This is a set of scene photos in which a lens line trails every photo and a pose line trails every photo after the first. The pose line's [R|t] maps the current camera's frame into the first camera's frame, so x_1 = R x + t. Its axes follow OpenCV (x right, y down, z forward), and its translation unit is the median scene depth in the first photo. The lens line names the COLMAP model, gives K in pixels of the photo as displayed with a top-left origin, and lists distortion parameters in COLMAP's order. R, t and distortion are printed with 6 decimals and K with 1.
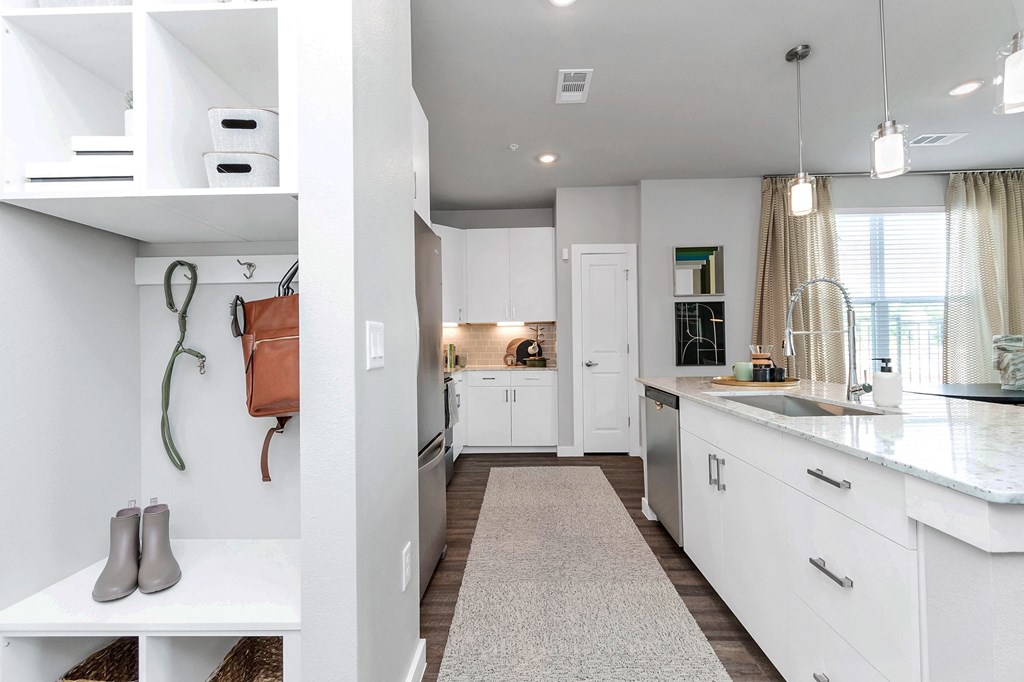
lens RADIAL K [[442.1, 0, 512.0], [0, 442.1, 341.0], [0, 0, 1]] dist [0.010174, 0.000170]
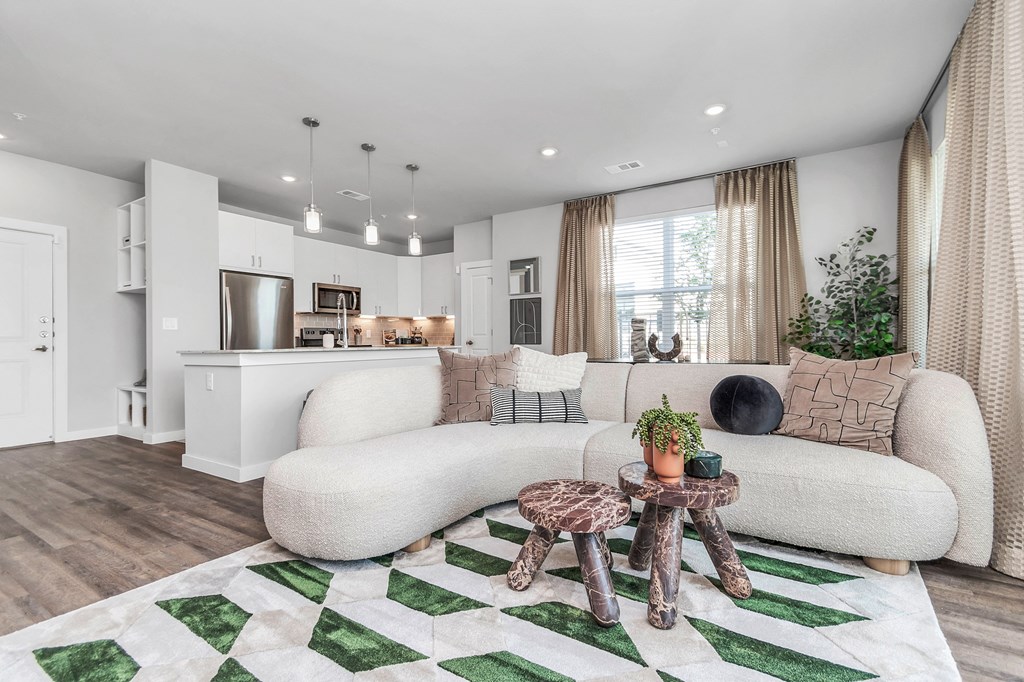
lens RADIAL K [[442.1, 0, 512.0], [0, 442.1, 341.0], [0, 0, 1]] dist [0.010174, 0.000170]
pose [[0.865661, 0.009182, -0.500546, 1.085528], [-0.004843, 0.999939, 0.009966, 0.032322], [0.500607, -0.006203, 0.865653, -0.225727]]
